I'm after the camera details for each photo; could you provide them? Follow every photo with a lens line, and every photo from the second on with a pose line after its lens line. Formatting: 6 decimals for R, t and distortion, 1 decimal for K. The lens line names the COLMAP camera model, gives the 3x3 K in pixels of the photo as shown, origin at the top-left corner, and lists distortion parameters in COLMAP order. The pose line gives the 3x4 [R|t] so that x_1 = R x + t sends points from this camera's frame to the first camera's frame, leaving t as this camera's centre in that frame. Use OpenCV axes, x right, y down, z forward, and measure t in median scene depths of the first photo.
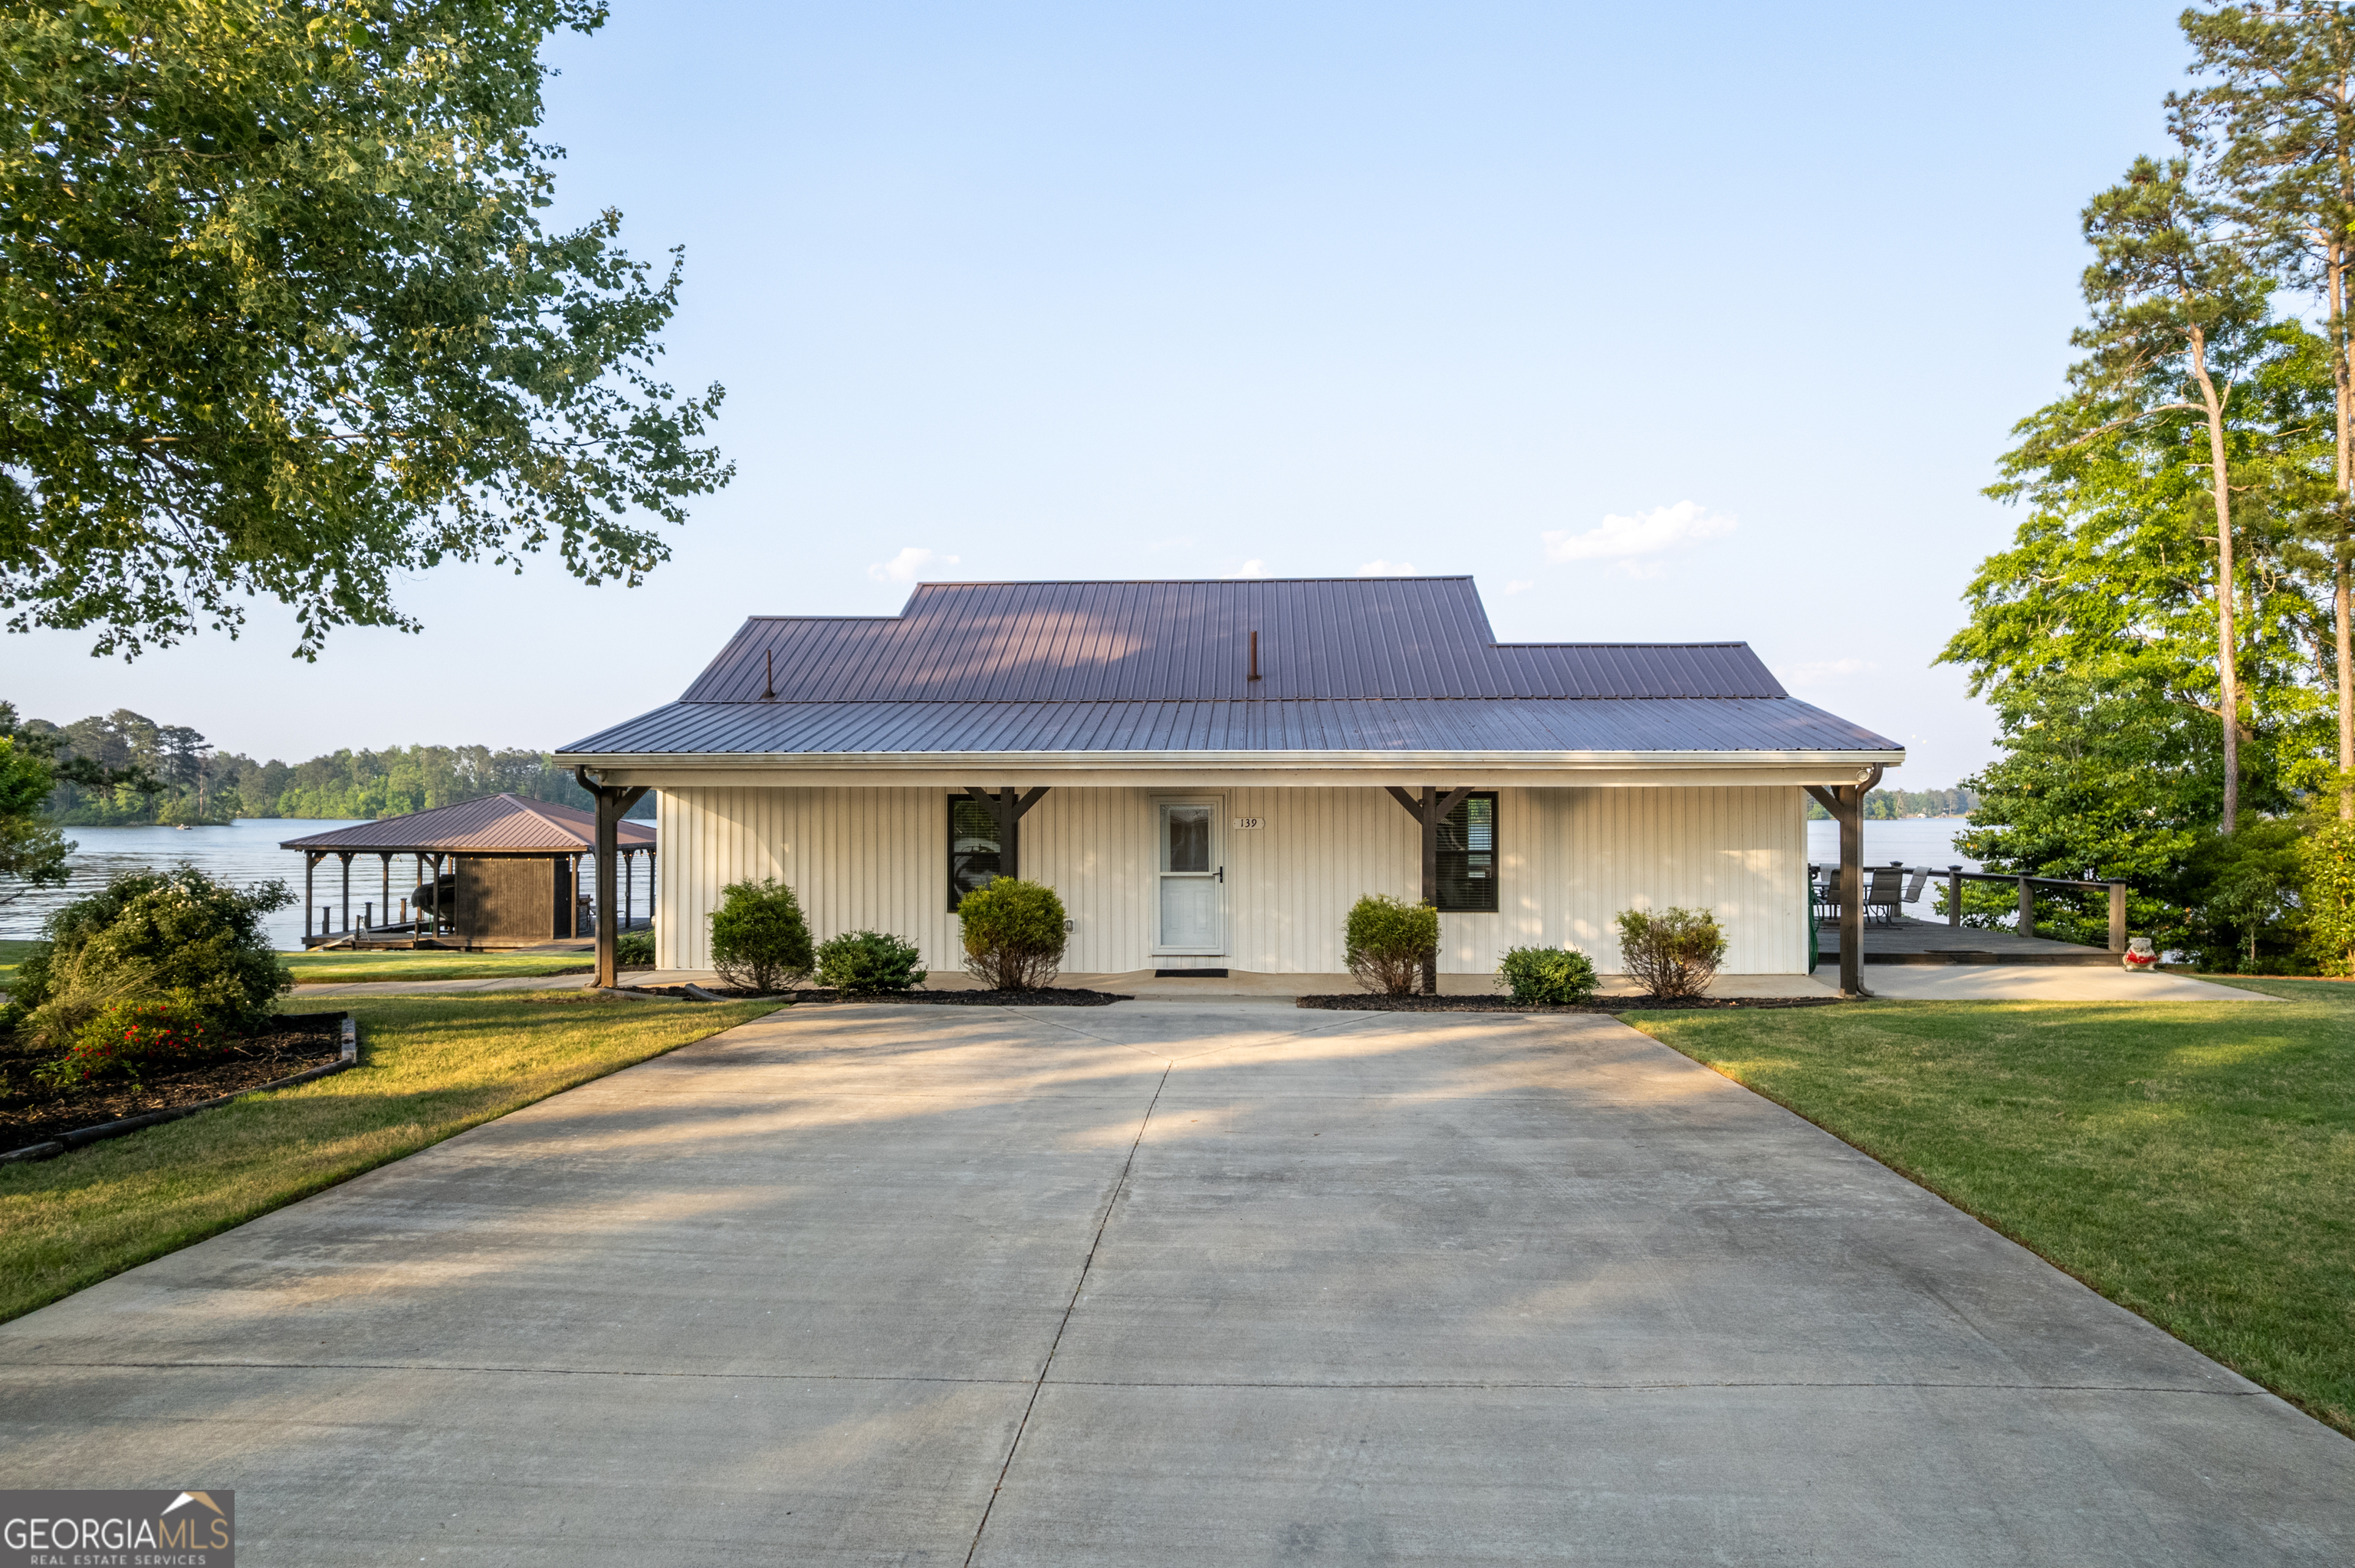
lens RADIAL K [[1518.0, 0, 1166.5], [0, 1518.0, 797.0], [0, 0, 1]] dist [-0.073035, 0.062643]
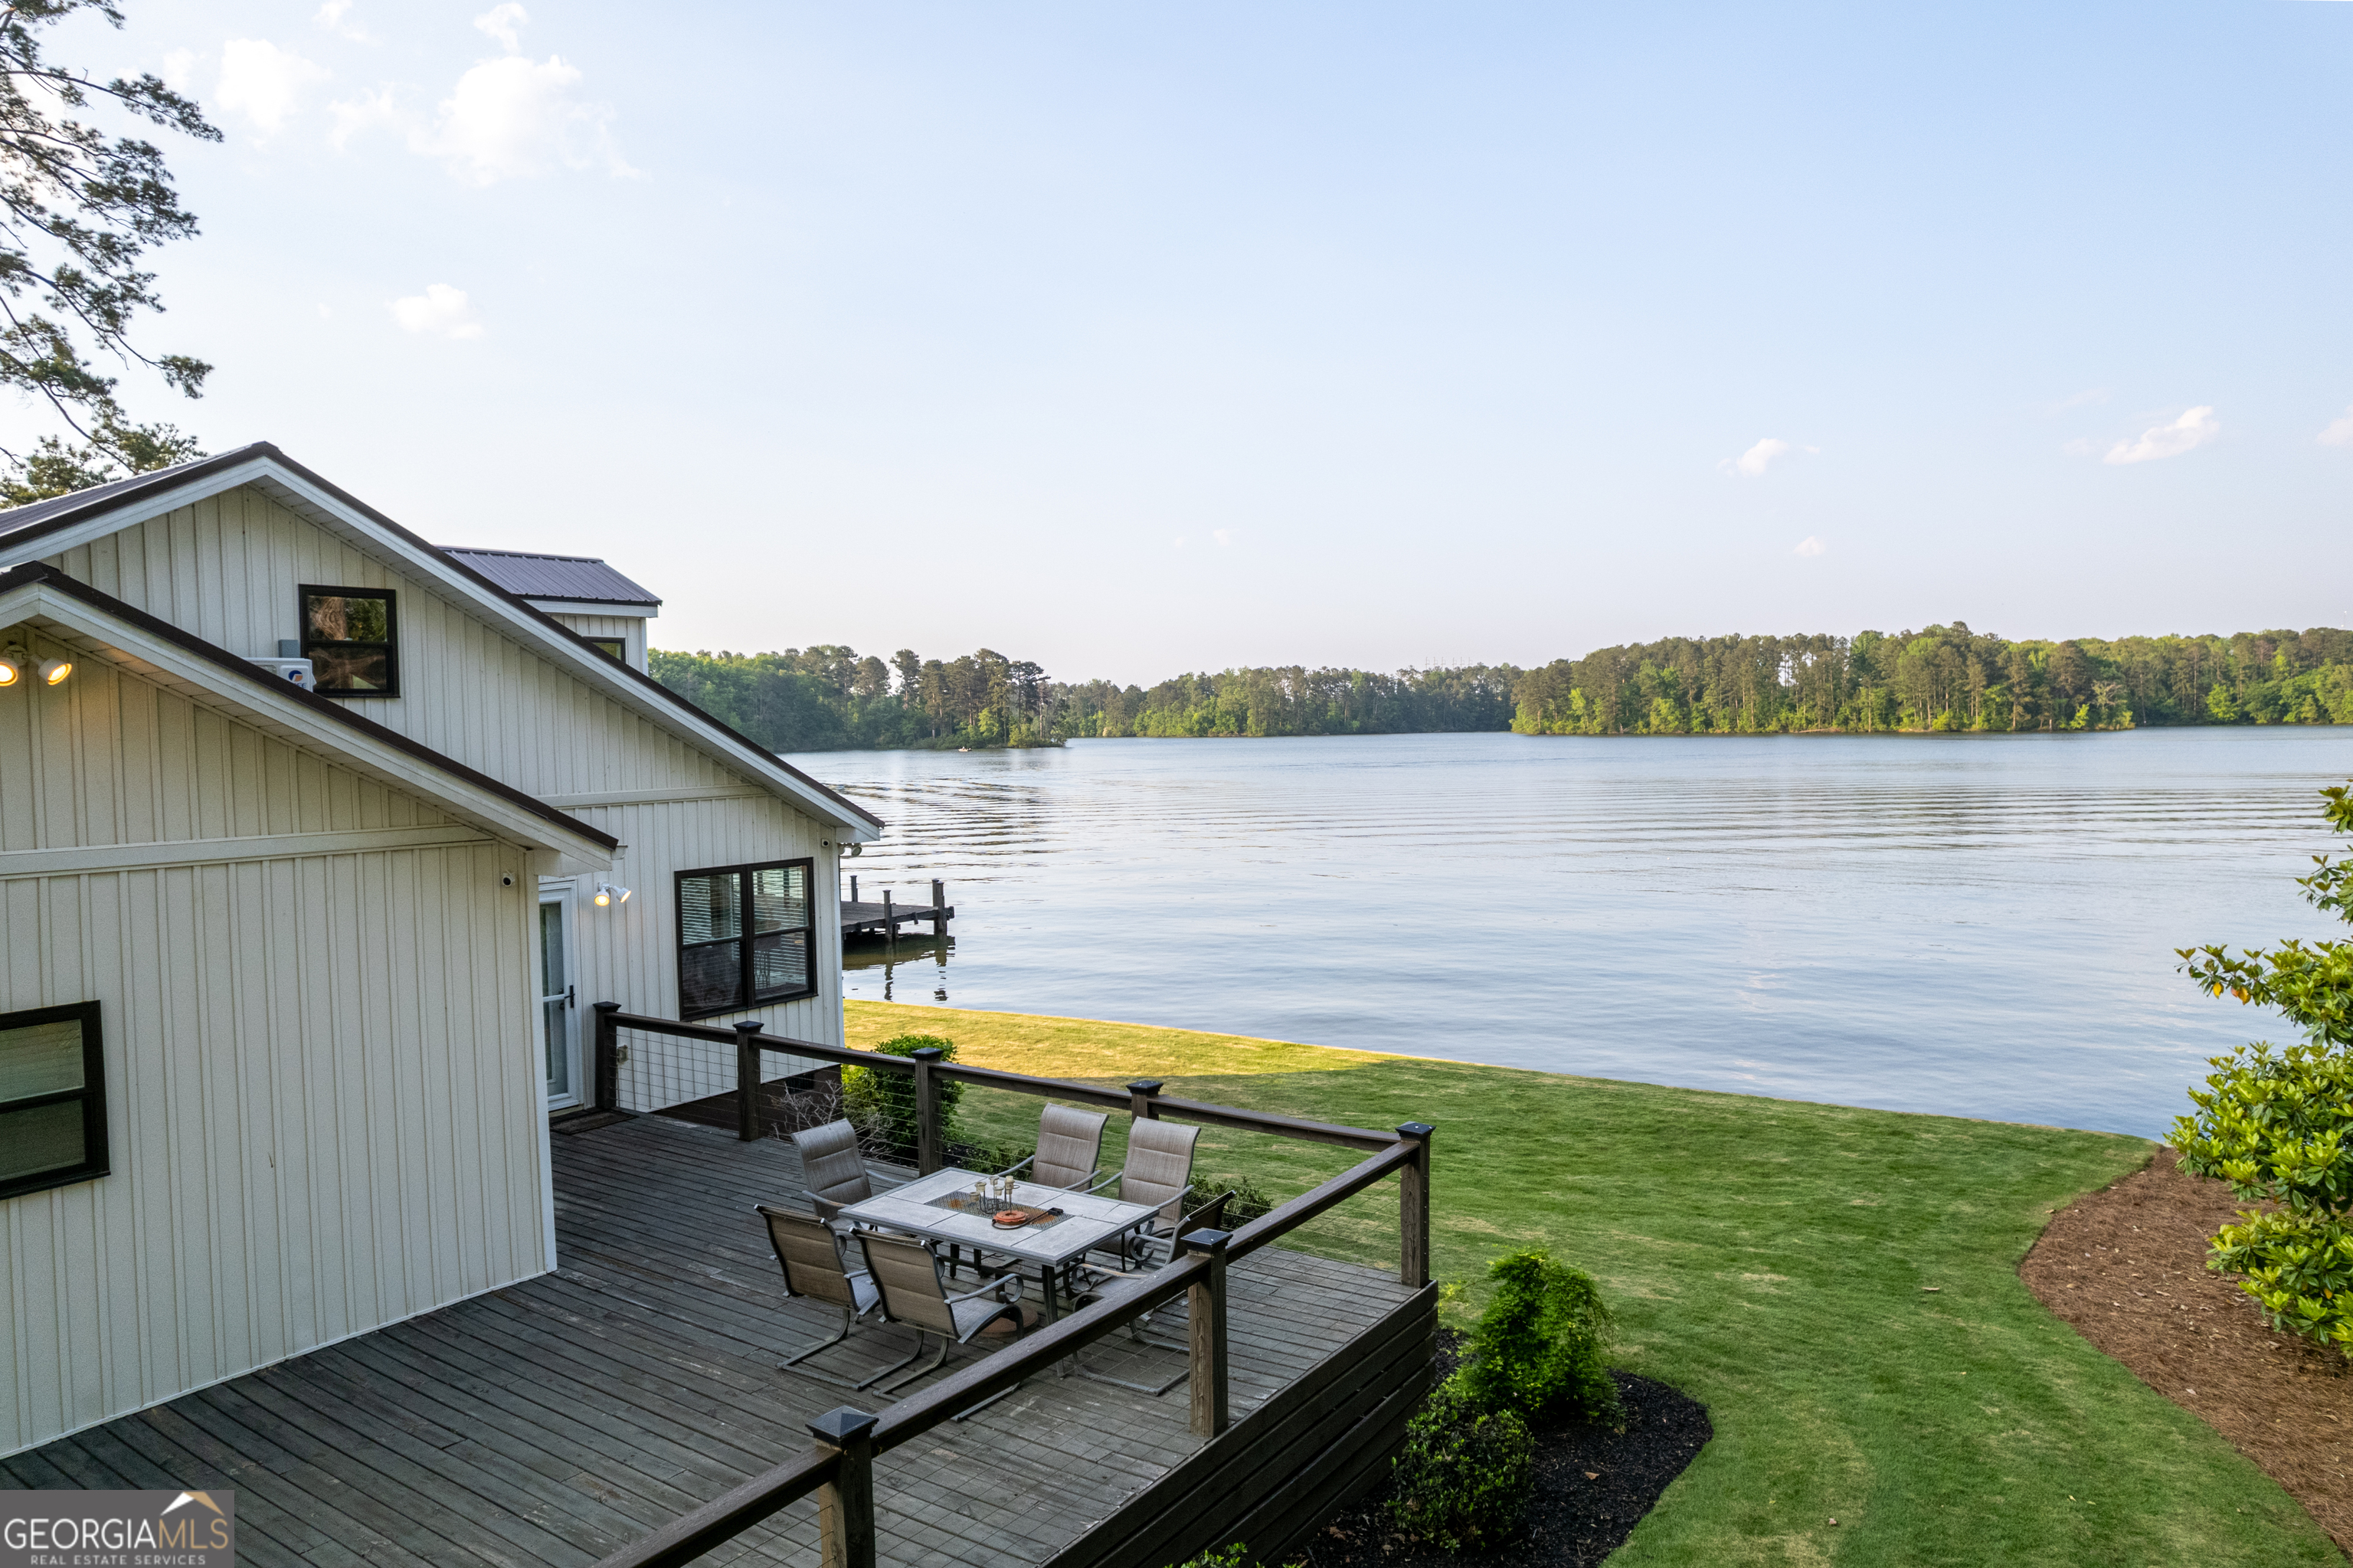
lens RADIAL K [[1517.0, 0, 1171.2], [0, 1517.0, 779.9], [0, 0, 1]] dist [-0.073035, 0.062643]
pose [[0.853976, 0.002350, -0.520308, 0.028873], [0.023701, 0.998776, 0.043411, -0.002418], [0.519773, -0.049404, 0.852875, 0.032470]]
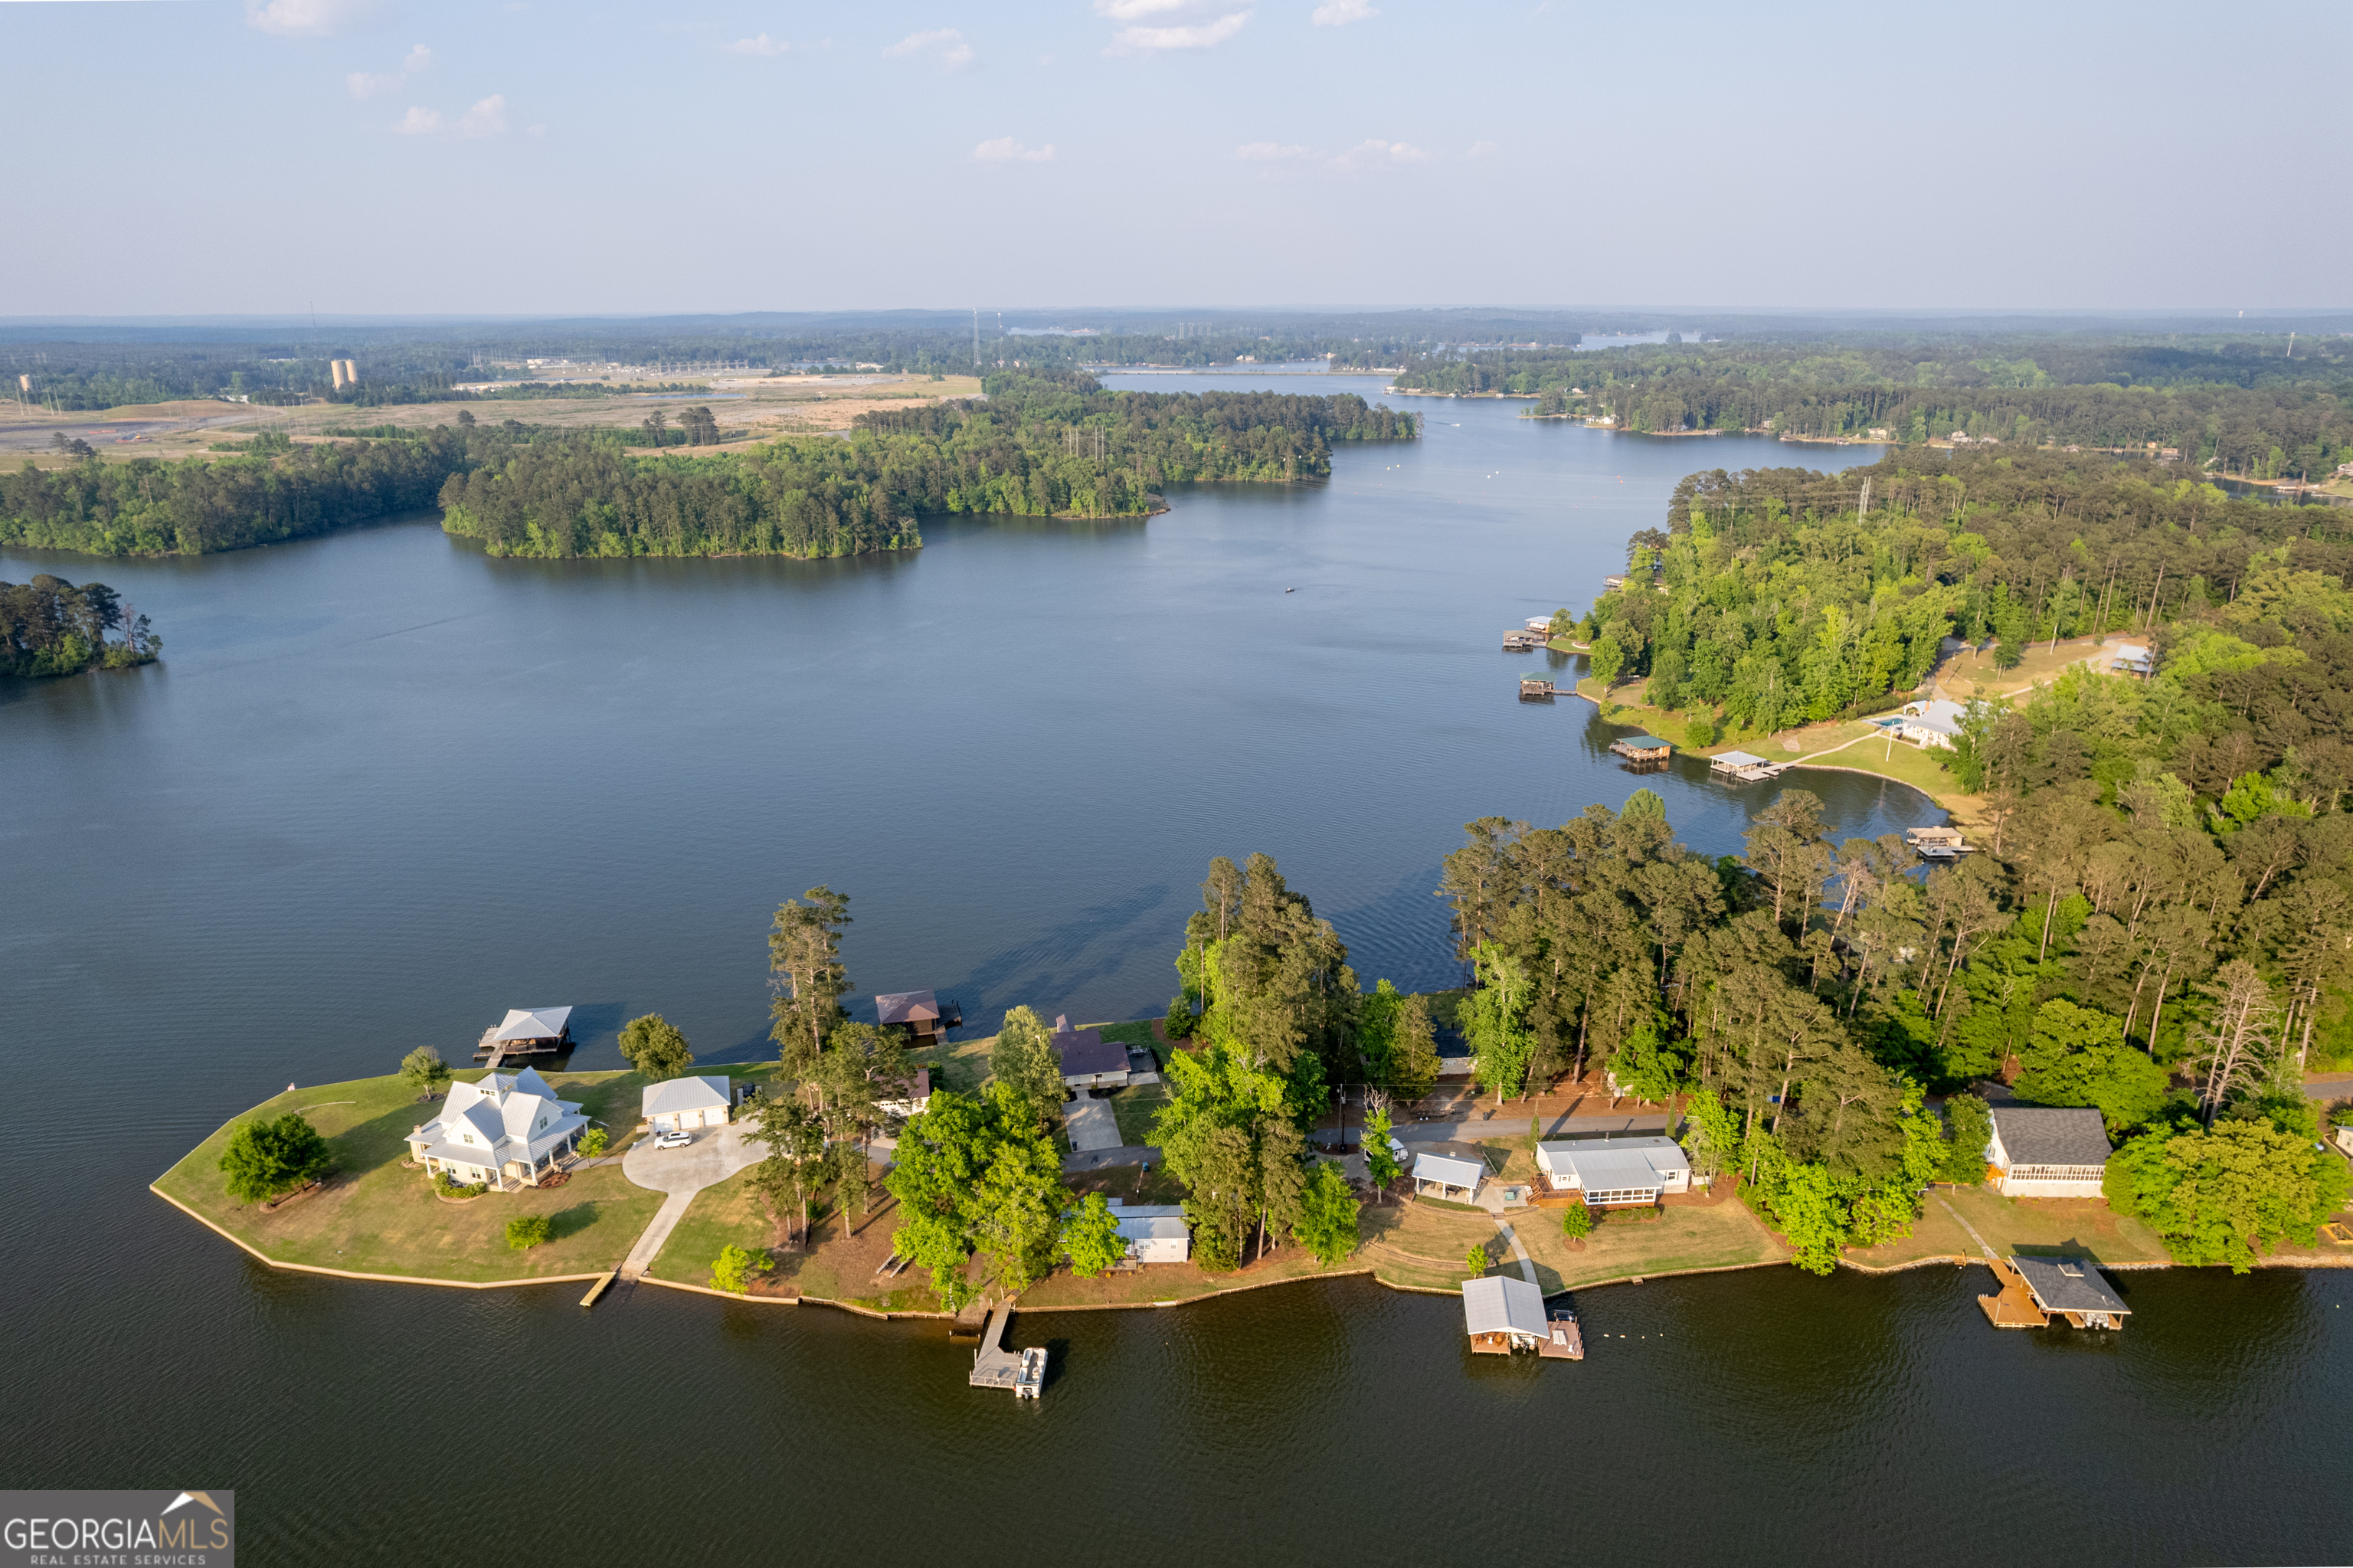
lens RADIAL K [[1517.0, 0, 1183.4], [0, 1517.0, 790.9], [0, 0, 1]] dist [-0.073035, 0.062643]
pose [[0.966006, -0.073912, 0.247728, -0.054939], [-0.007560, 0.949771, 0.312854, -0.171244], [-0.258408, -0.304091, 0.916926, -0.275316]]
